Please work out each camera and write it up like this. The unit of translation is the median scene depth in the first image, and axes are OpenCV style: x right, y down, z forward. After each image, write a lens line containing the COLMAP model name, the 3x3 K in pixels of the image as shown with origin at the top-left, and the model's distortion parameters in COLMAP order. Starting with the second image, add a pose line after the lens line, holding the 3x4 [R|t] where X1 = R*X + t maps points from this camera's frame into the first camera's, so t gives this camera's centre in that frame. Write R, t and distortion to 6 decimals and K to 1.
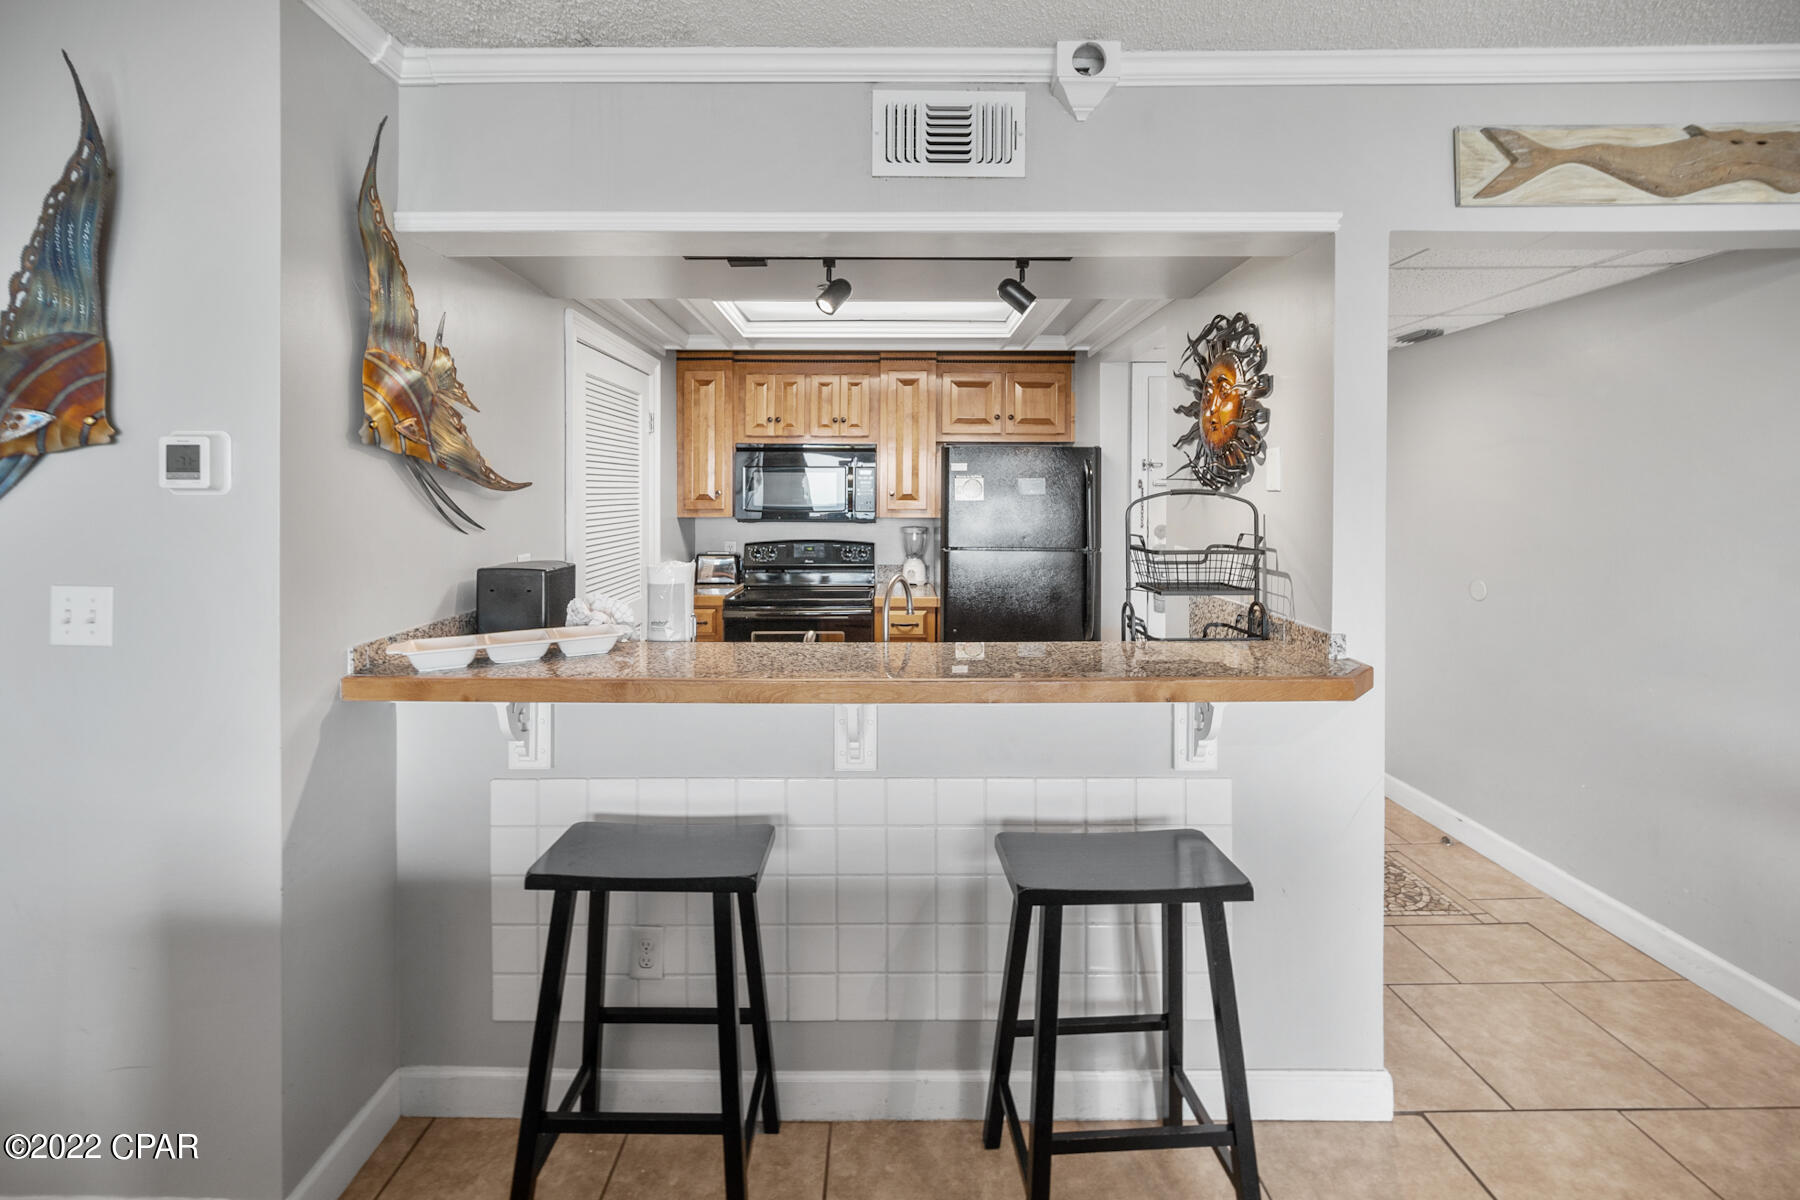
lens RADIAL K [[736.8, 0, 879.0], [0, 736.8, 495.6], [0, 0, 1]] dist [-0.006267, 0.001156]
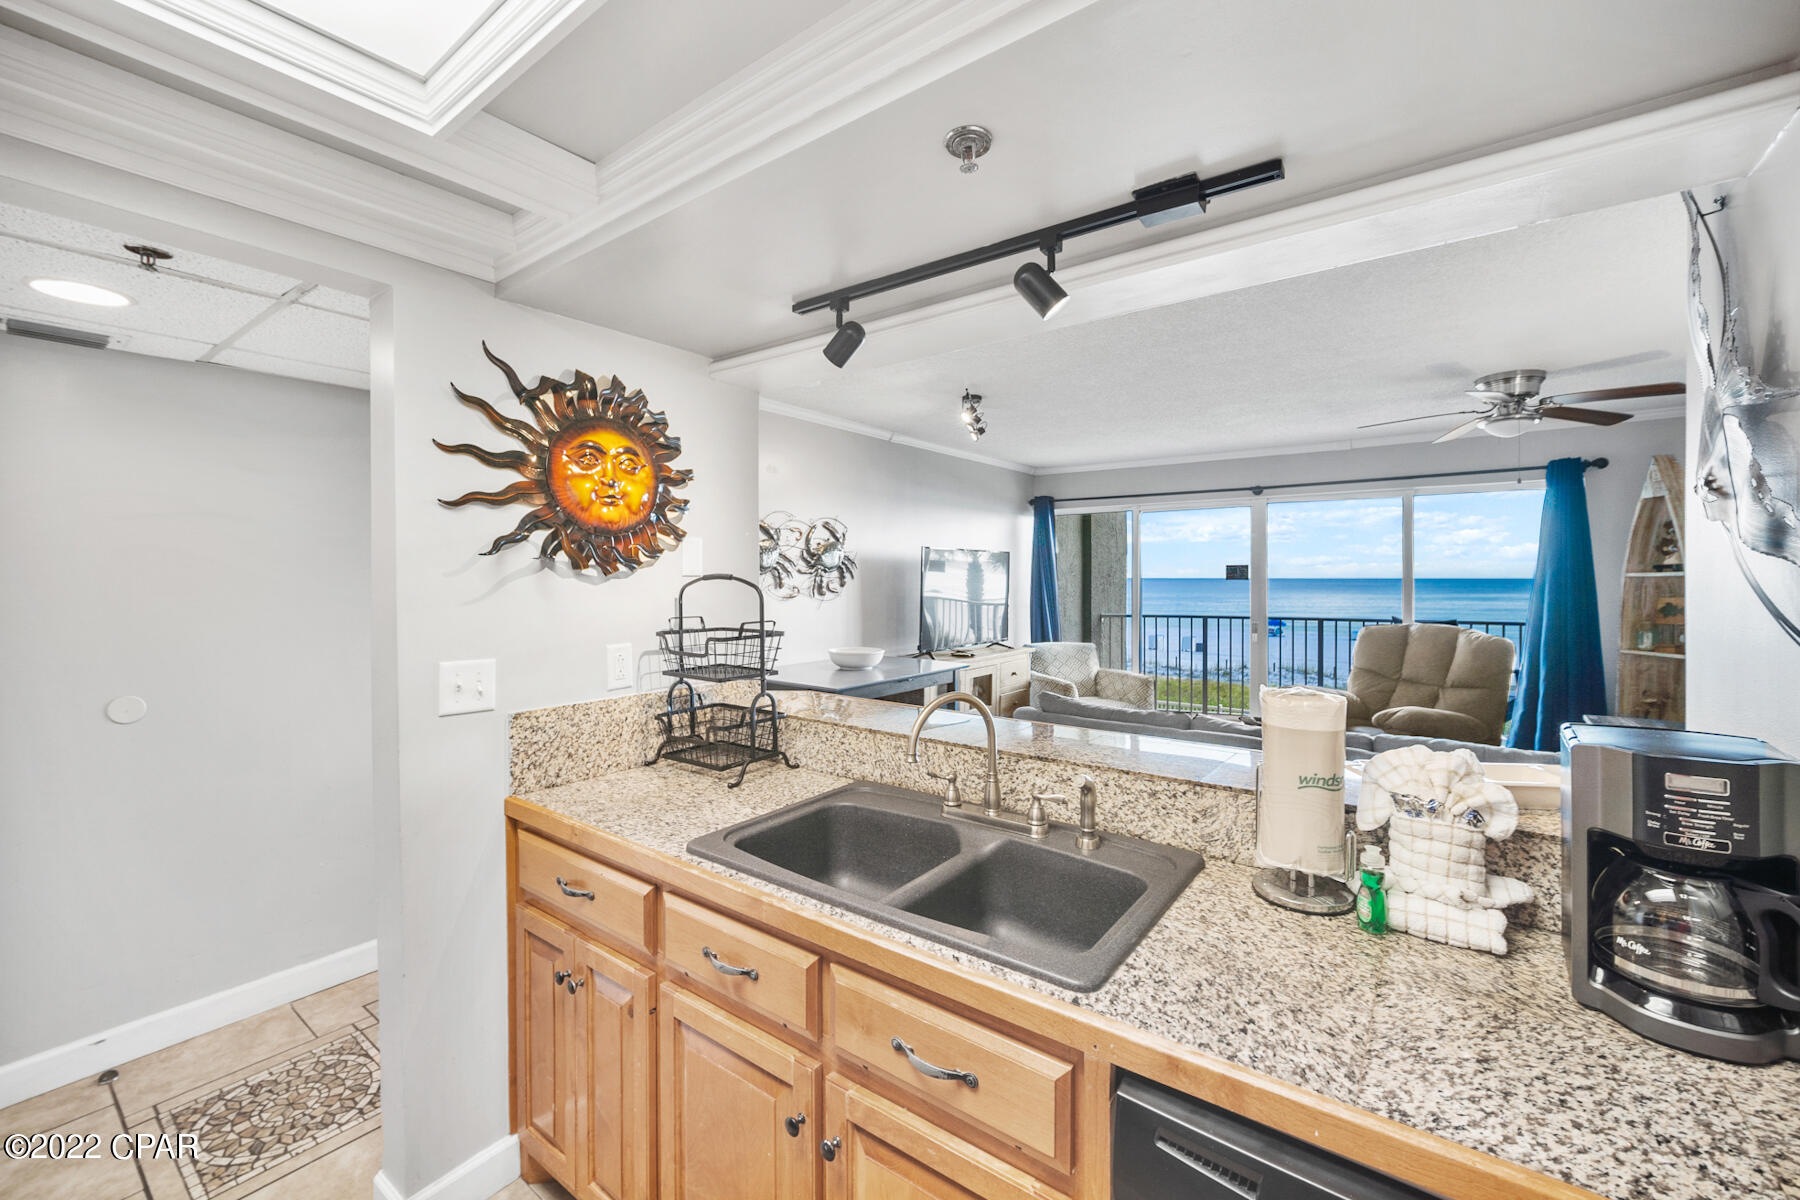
lens RADIAL K [[736.8, 0, 901.2], [0, 736.8, 587.3], [0, 0, 1]] dist [-0.006267, 0.001156]
pose [[-0.806960, -0.006991, 0.590564, -0.206003], [0.003273, 0.999862, 0.016308, -0.003499], [-0.590597, 0.015092, -0.806826, 0.926324]]
